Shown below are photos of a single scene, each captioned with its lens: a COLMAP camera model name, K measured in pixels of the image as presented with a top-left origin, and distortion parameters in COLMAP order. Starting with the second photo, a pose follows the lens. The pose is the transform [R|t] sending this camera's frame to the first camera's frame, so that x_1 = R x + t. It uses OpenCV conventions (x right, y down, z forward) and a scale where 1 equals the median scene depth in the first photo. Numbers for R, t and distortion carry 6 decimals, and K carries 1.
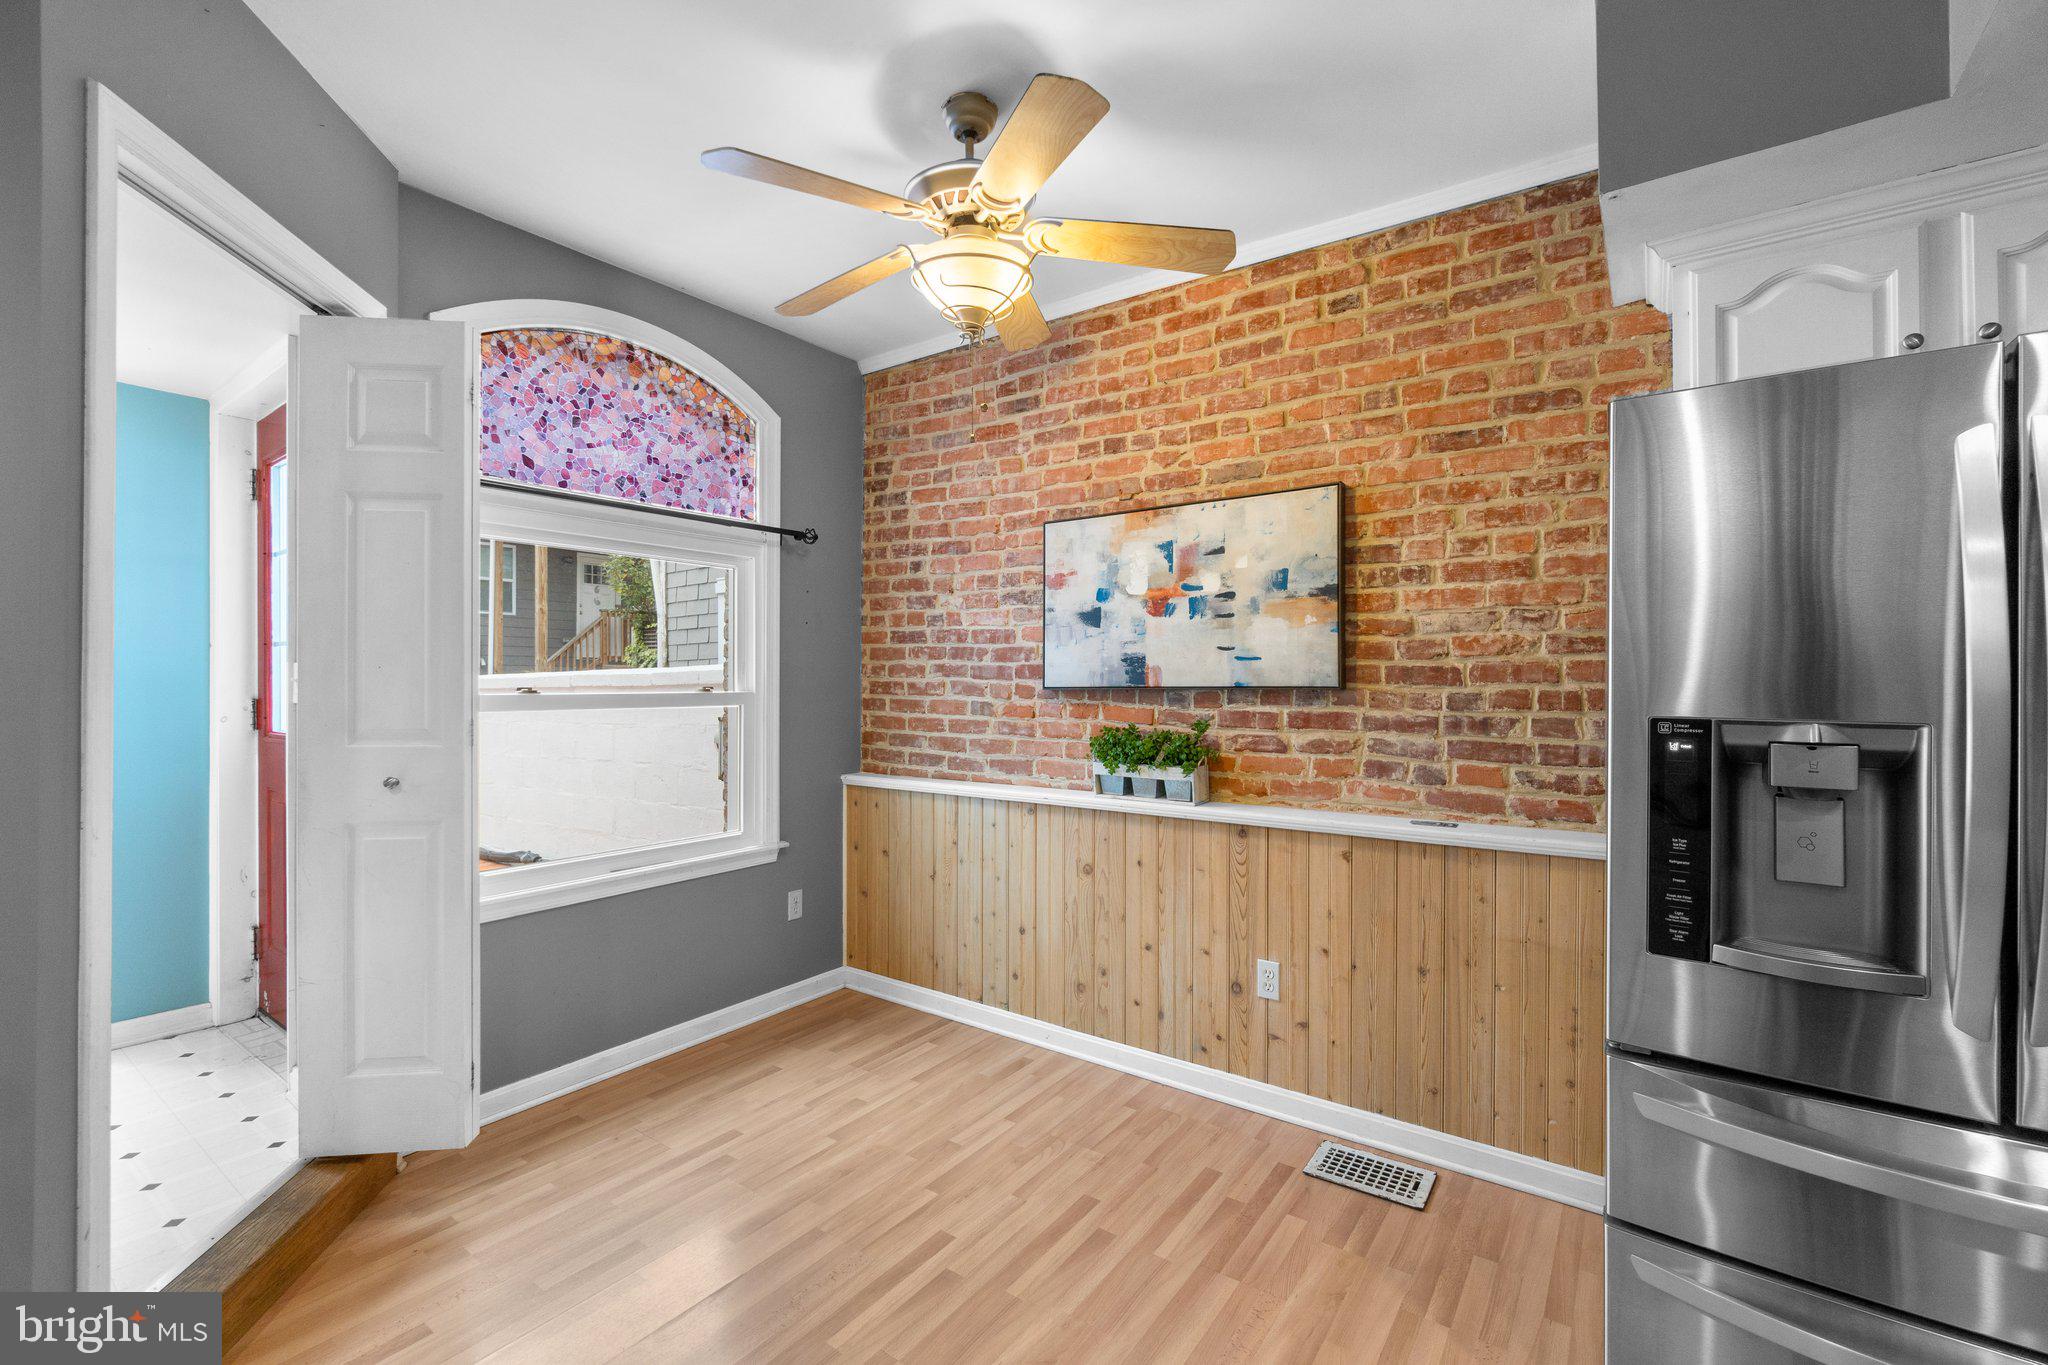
lens RADIAL K [[878.3, 0, 1031.3], [0, 878.3, 680.4], [0, 0, 1]] dist [-0.003805, 0.000648]
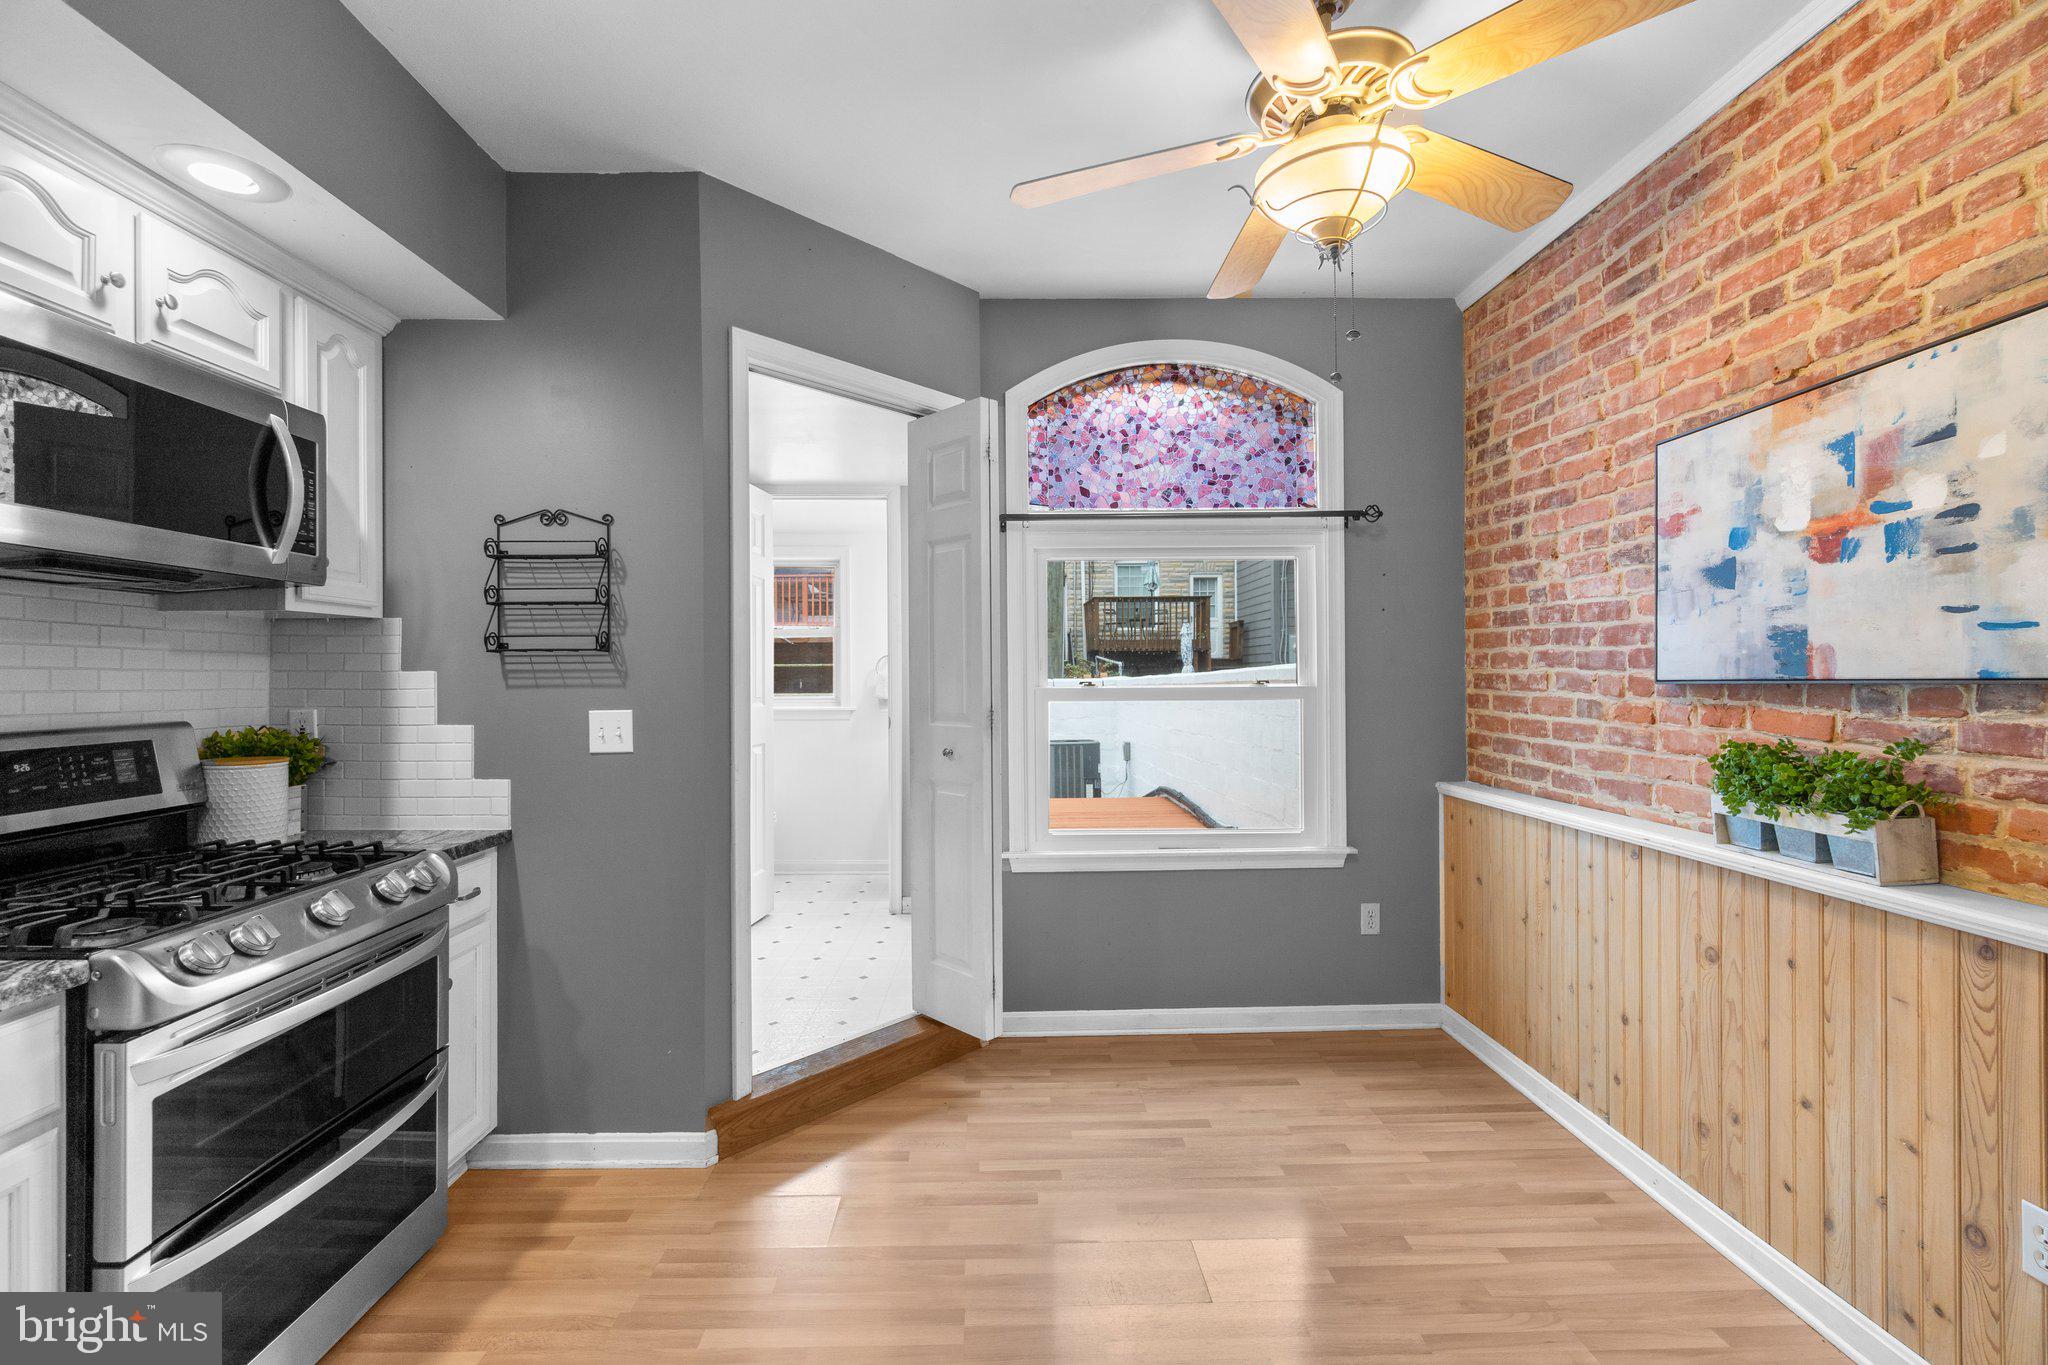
lens RADIAL K [[878.3, 0, 1023.3], [0, 878.3, 677.3], [0, 0, 1]] dist [-0.003805, 0.000648]
pose [[0.600905, -0.004877, -0.799306, 0.289116], [0.008548, 0.999963, 0.000325, 0.000904], [0.799275, -0.007028, 0.600924, 0.192512]]
